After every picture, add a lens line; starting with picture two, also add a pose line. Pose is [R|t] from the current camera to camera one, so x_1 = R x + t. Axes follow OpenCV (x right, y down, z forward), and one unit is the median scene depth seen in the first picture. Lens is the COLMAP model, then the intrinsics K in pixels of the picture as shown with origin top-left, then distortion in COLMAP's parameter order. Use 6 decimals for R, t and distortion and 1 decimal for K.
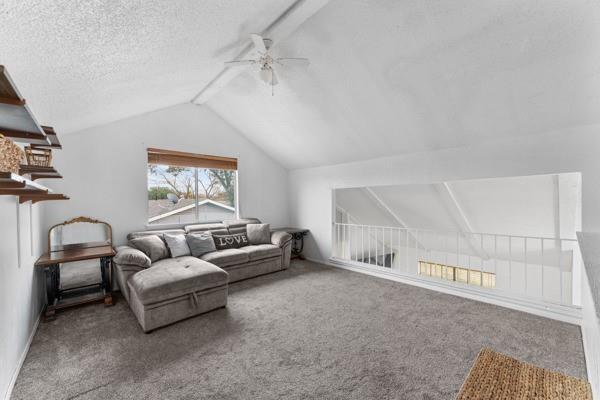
lens RADIAL K [[238.0, 0, 300.0], [0, 238.0, 200.0], [0, 0, 1]] dist [-0.000601, -0.000071]
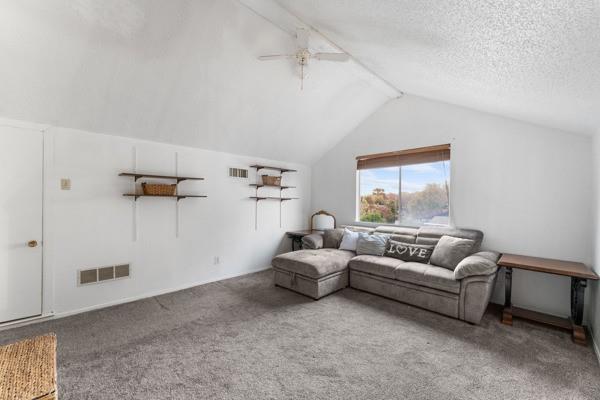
lens RADIAL K [[249.1, 0, 300.0], [0, 249.1, 200.0], [0, 0, 1]] dist [0.000221, -0.000002]
pose [[0.052316, 0.003551, -0.998624, 0.576481], [-0.011801, 0.999926, 0.002937, -0.001134], [0.998561, 0.011632, 0.052354, 0.626224]]
